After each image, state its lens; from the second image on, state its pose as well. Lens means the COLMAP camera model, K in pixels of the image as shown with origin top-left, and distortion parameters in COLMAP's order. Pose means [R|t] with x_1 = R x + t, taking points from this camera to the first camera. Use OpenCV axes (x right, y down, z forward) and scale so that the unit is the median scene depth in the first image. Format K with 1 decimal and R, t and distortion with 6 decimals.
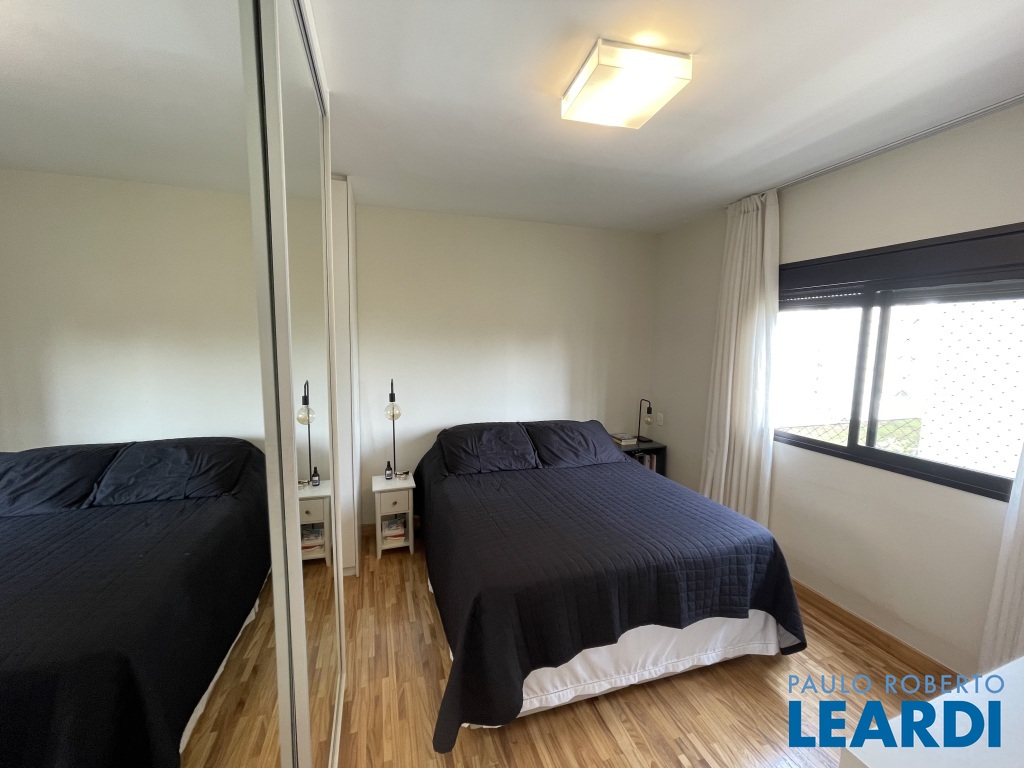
lens RADIAL K [[415.9, 0, 504.1], [0, 415.9, 388.2], [0, 0, 1]] dist [-0.006579, 0.001072]
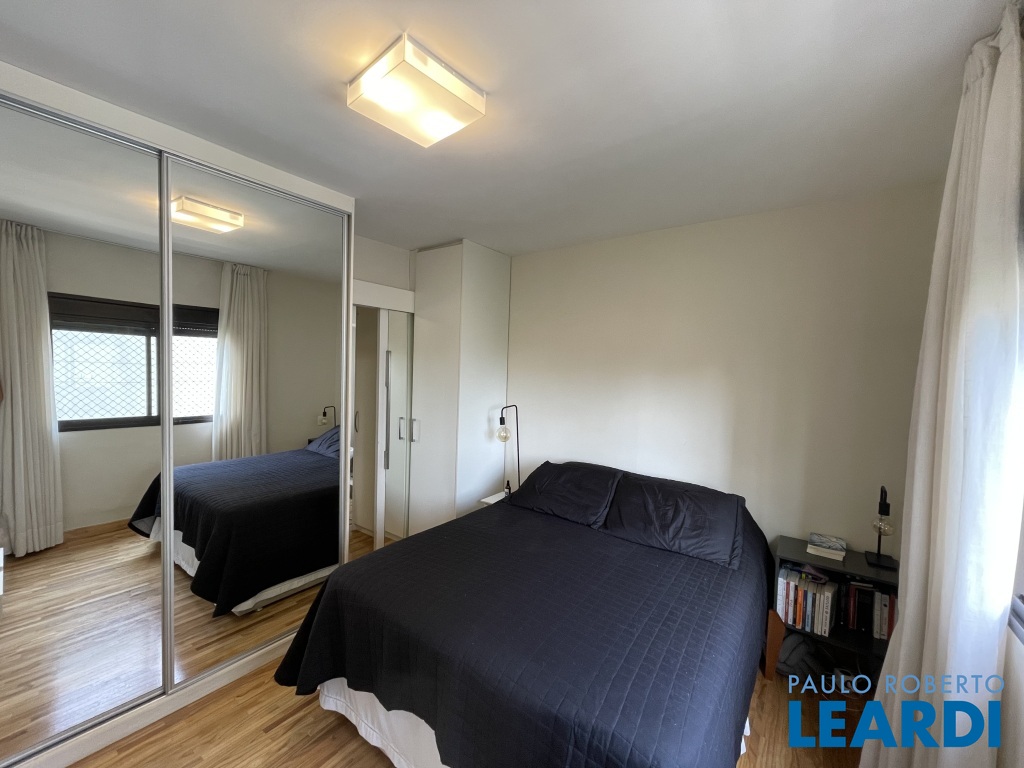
lens RADIAL K [[415.9, 0, 505.9], [0, 415.9, 382.4], [0, 0, 1]] dist [-0.006579, 0.001072]
pose [[0.580480, 0.037040, -0.813431, 0.668153], [-0.119211, 0.992067, -0.039897, -0.038007], [0.805501, 0.120129, 0.580291, 0.376342]]
